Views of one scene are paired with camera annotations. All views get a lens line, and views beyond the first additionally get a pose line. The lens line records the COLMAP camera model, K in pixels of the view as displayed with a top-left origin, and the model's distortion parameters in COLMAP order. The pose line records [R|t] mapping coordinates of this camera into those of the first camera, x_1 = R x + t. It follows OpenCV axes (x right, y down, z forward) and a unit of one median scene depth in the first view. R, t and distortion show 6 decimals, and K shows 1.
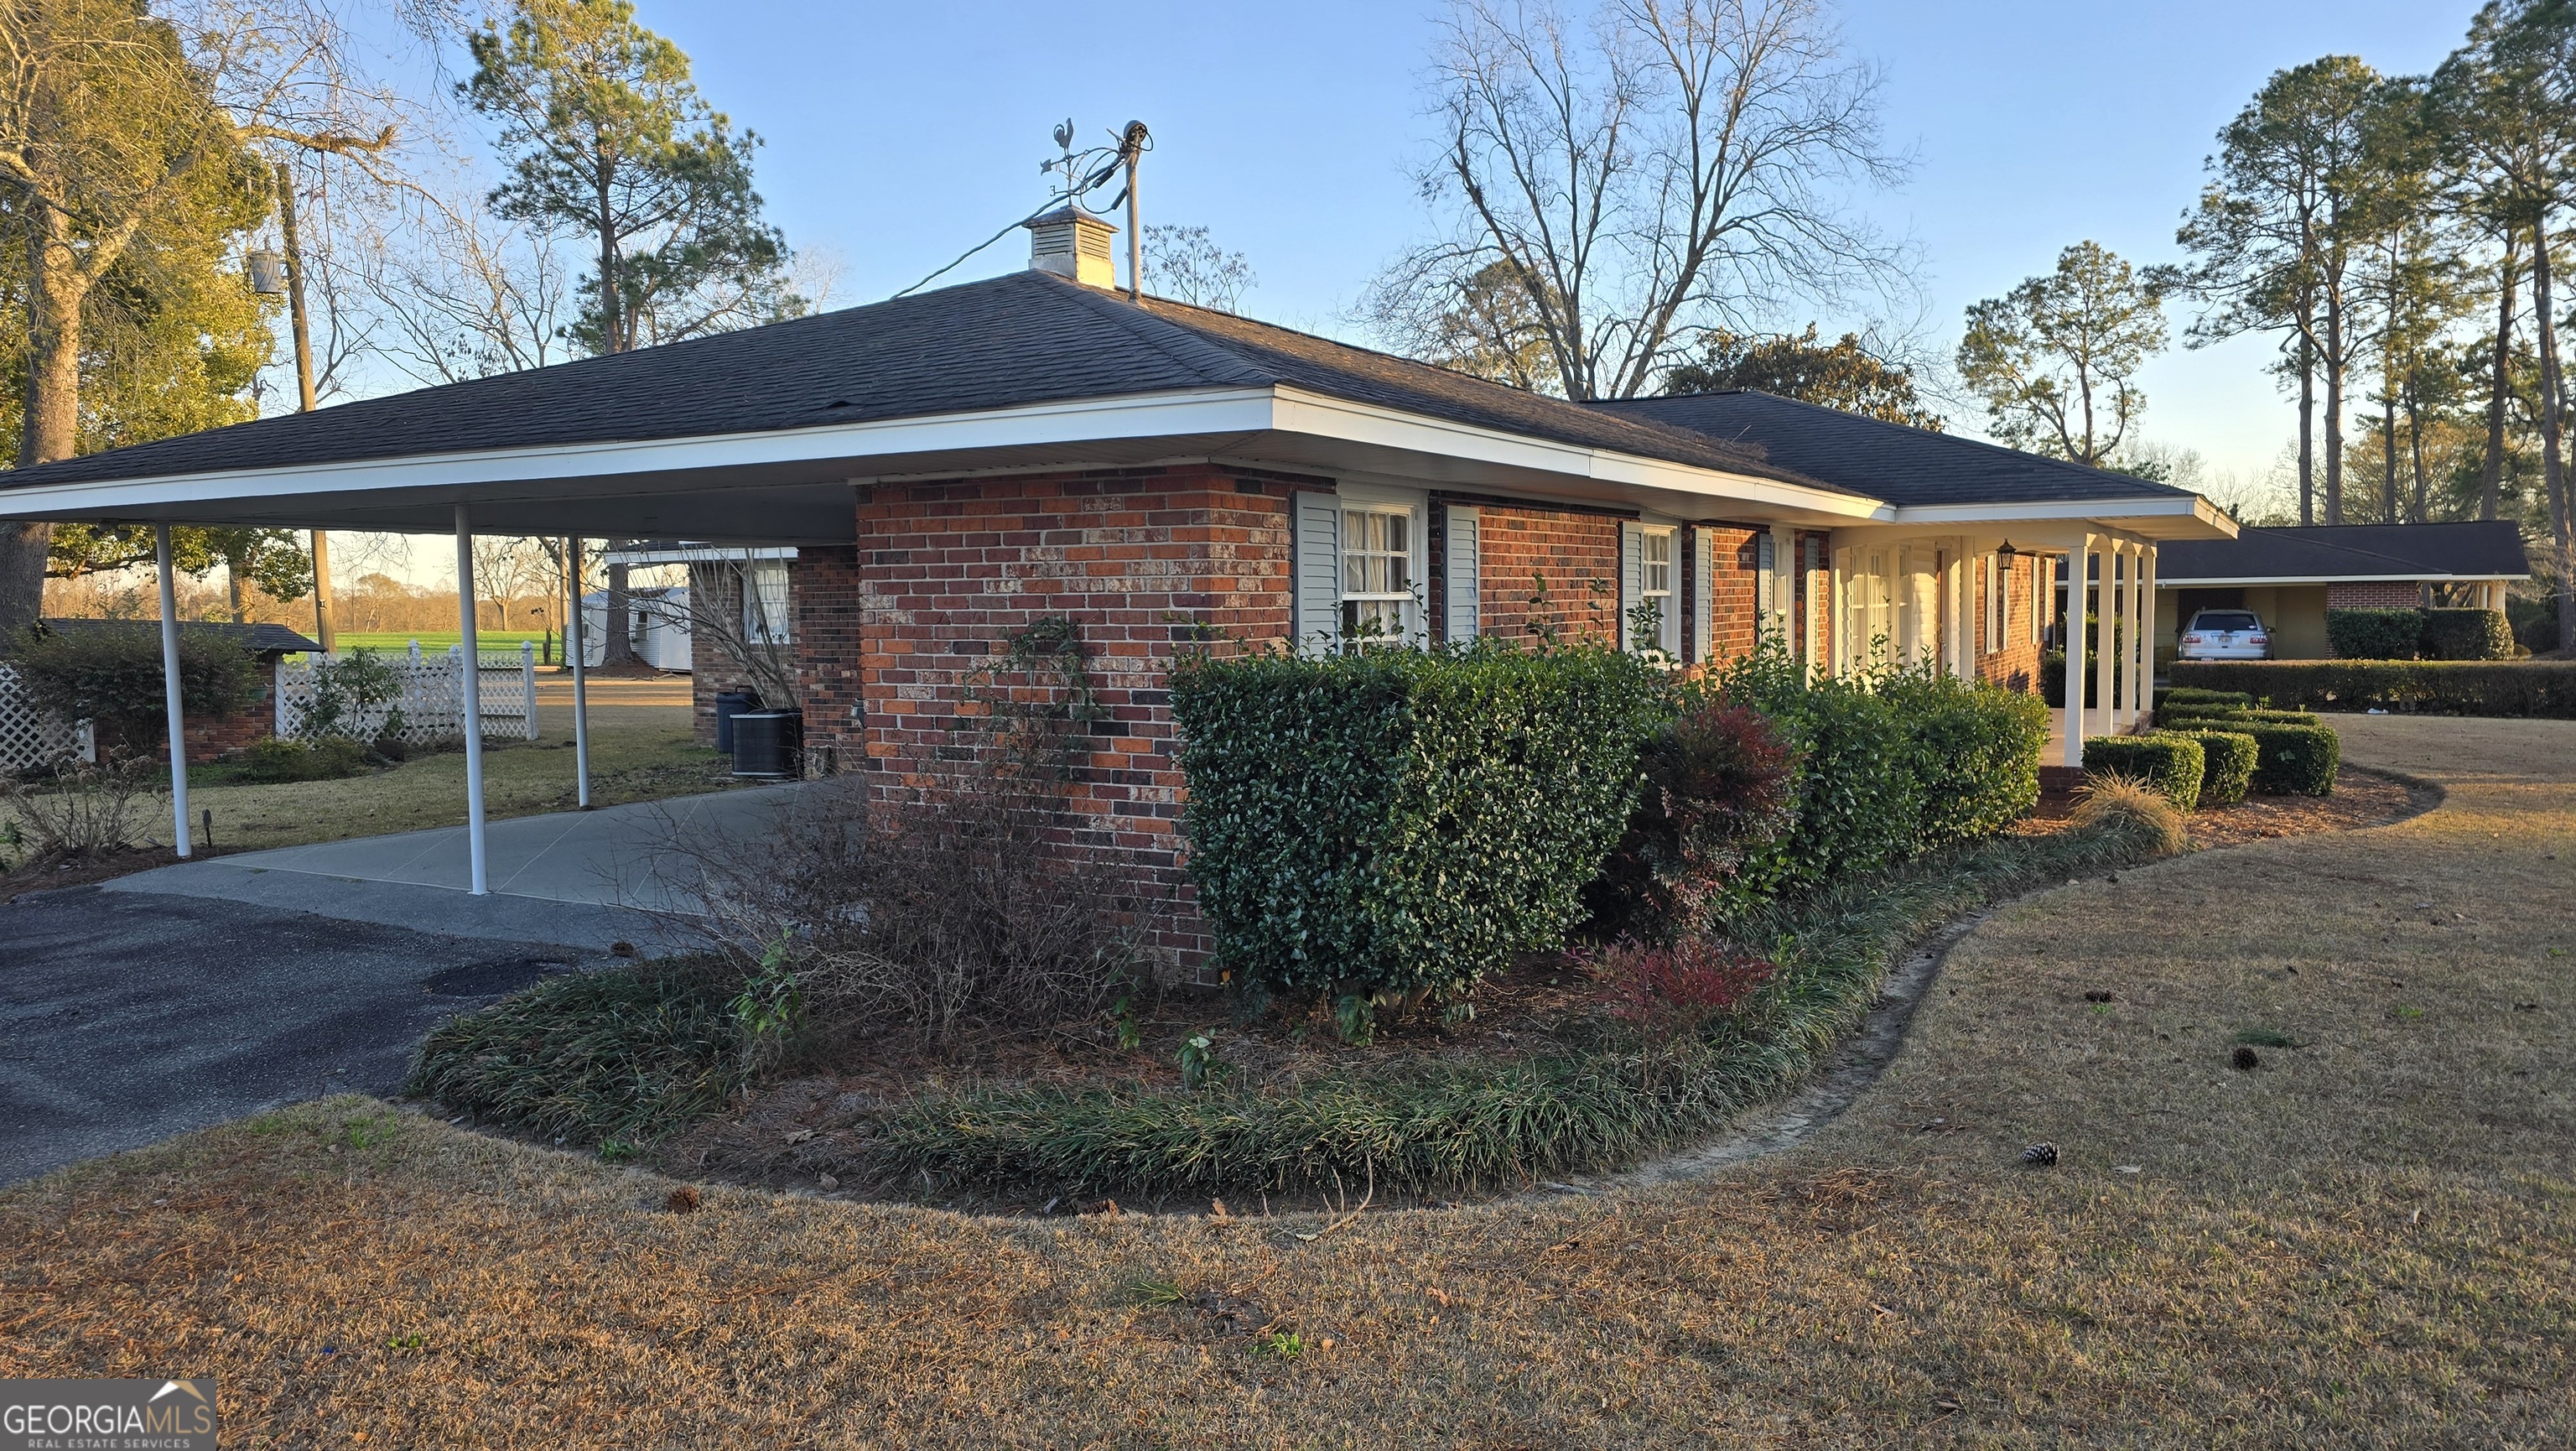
lens RADIAL K [[1751.4, 0, 1288.0], [0, 1751.4, 725.5], [0, 0, 1]] dist [0.117163, -0.122315]
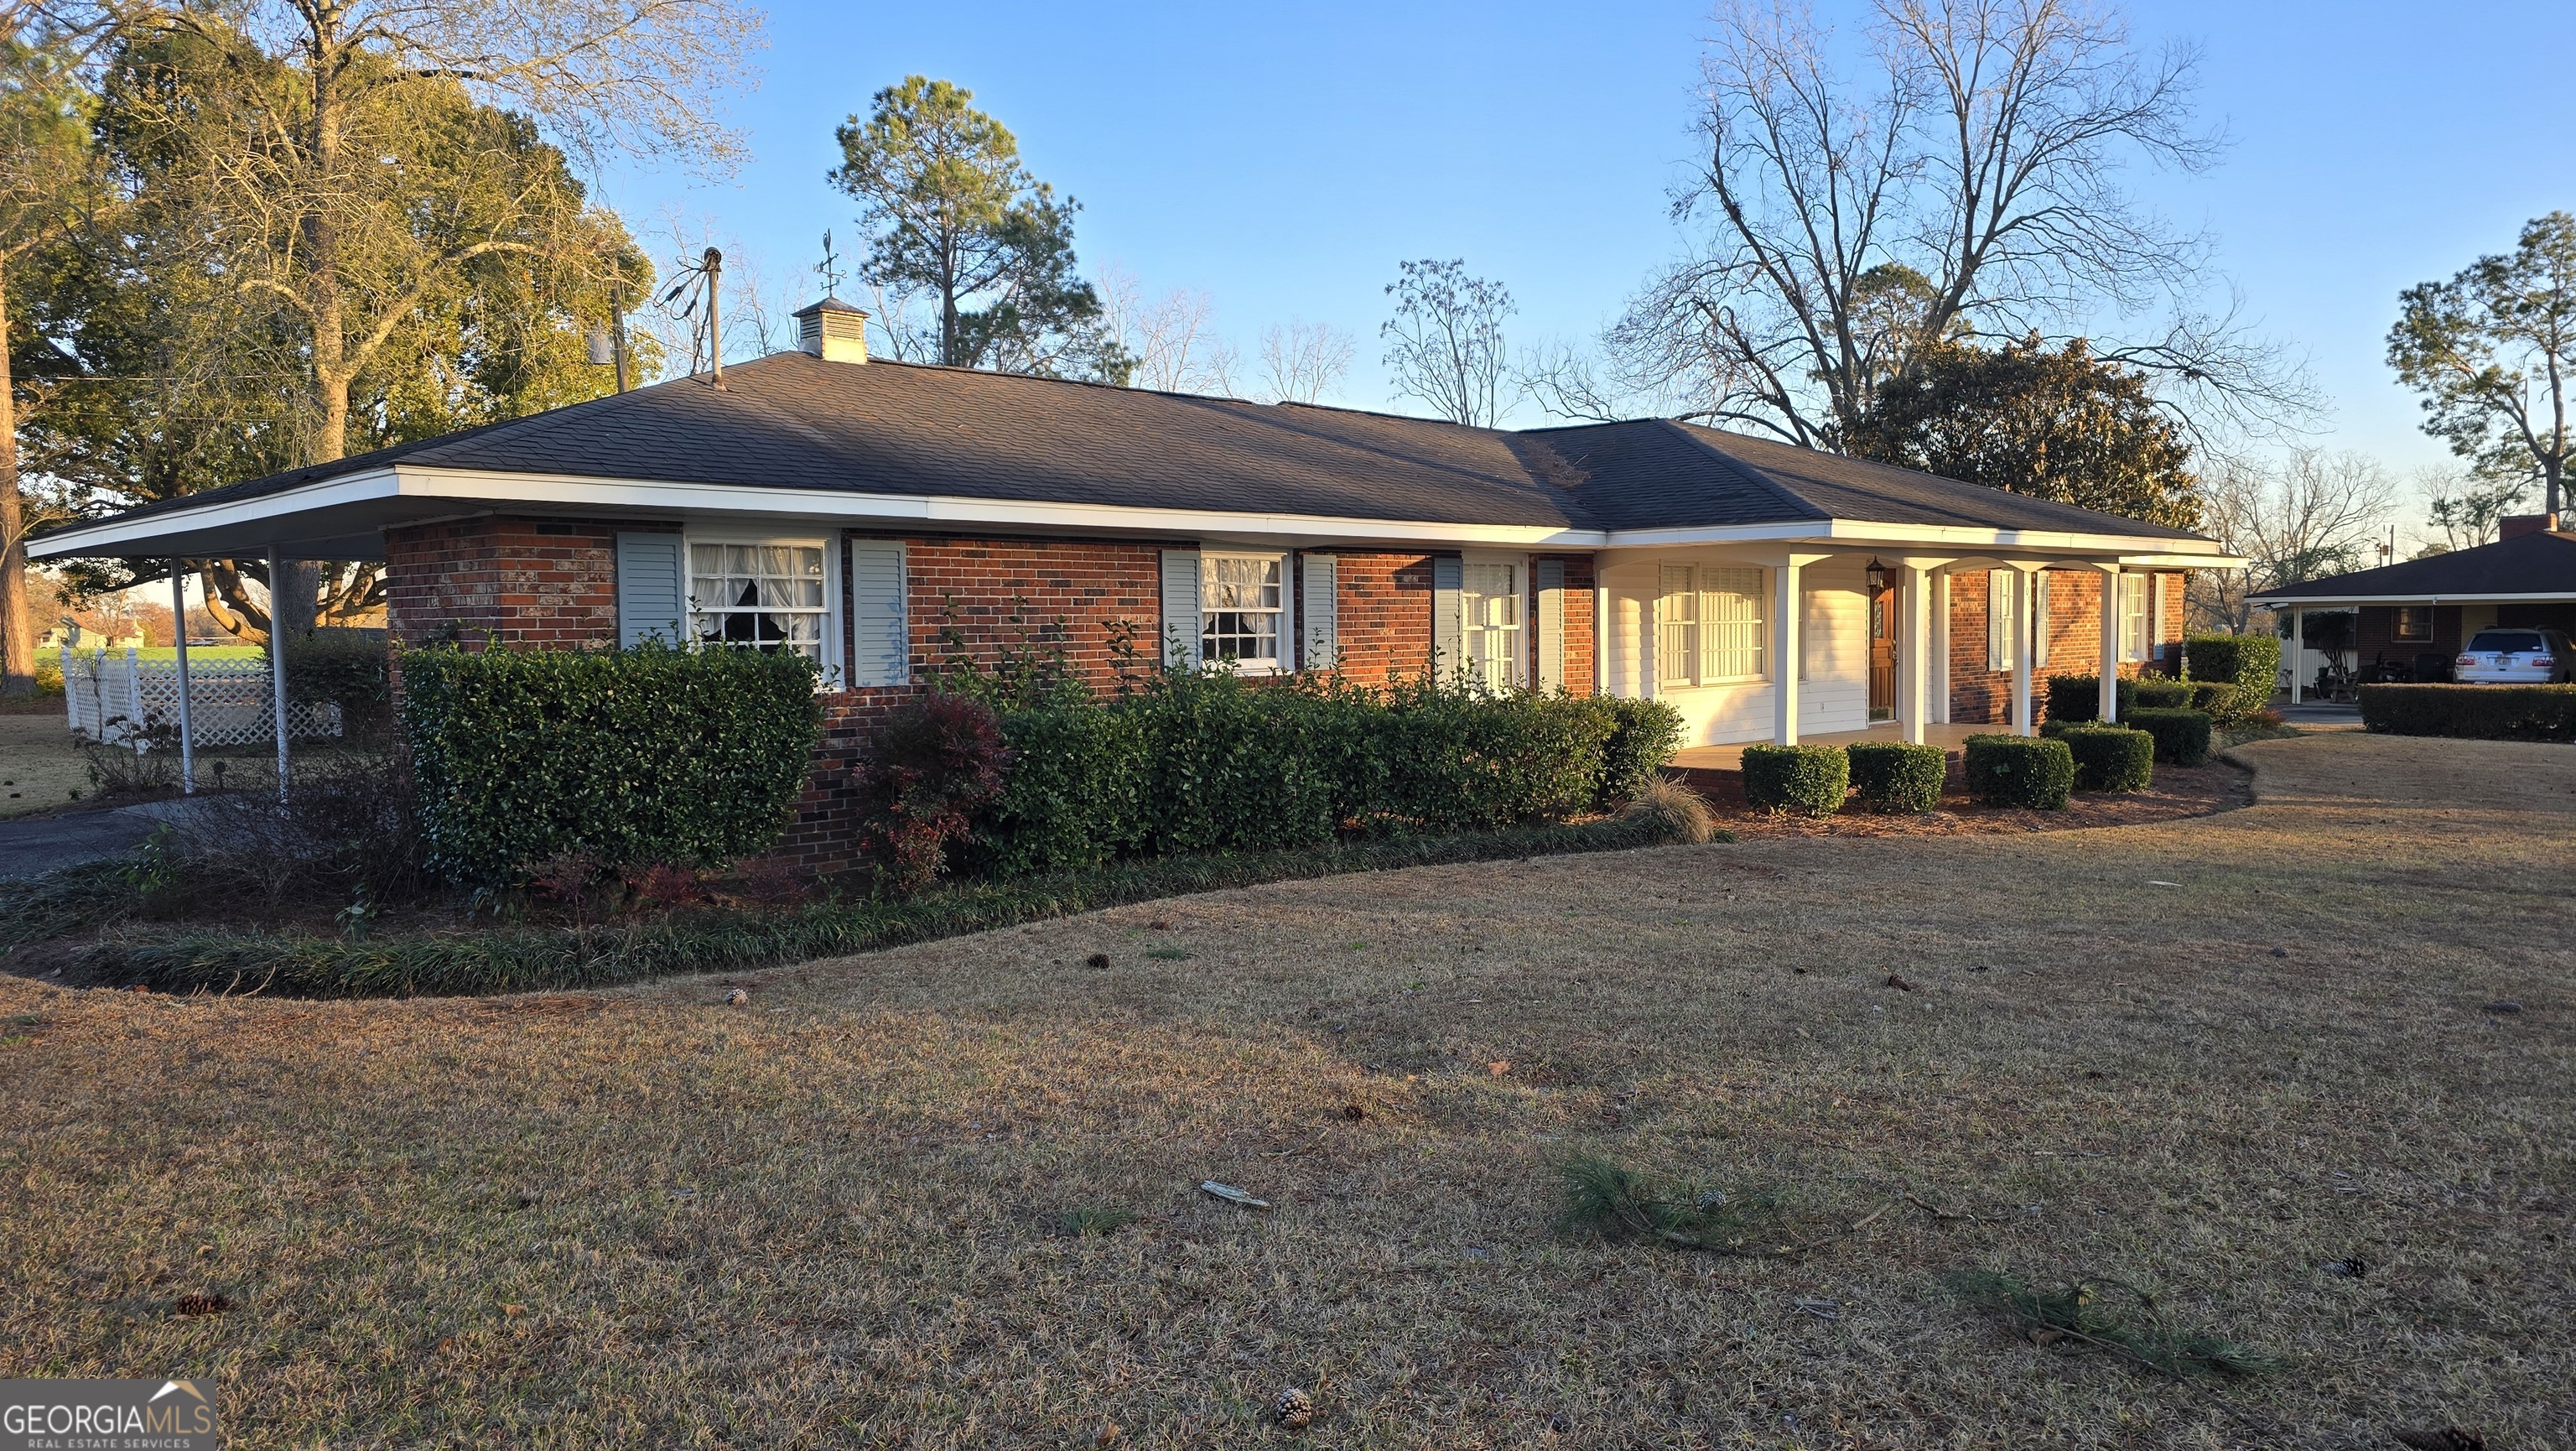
lens RADIAL K [[1739.9, 0, 1288.0], [0, 1739.9, 725.5], [0, 0, 1]] dist [0.122336, -0.114998]
pose [[0.965981, 0.018963, -0.257916, 0.125644], [-0.021121, 0.999761, -0.005598, 0.001905], [0.257748, 0.010855, 0.966151, -0.027783]]
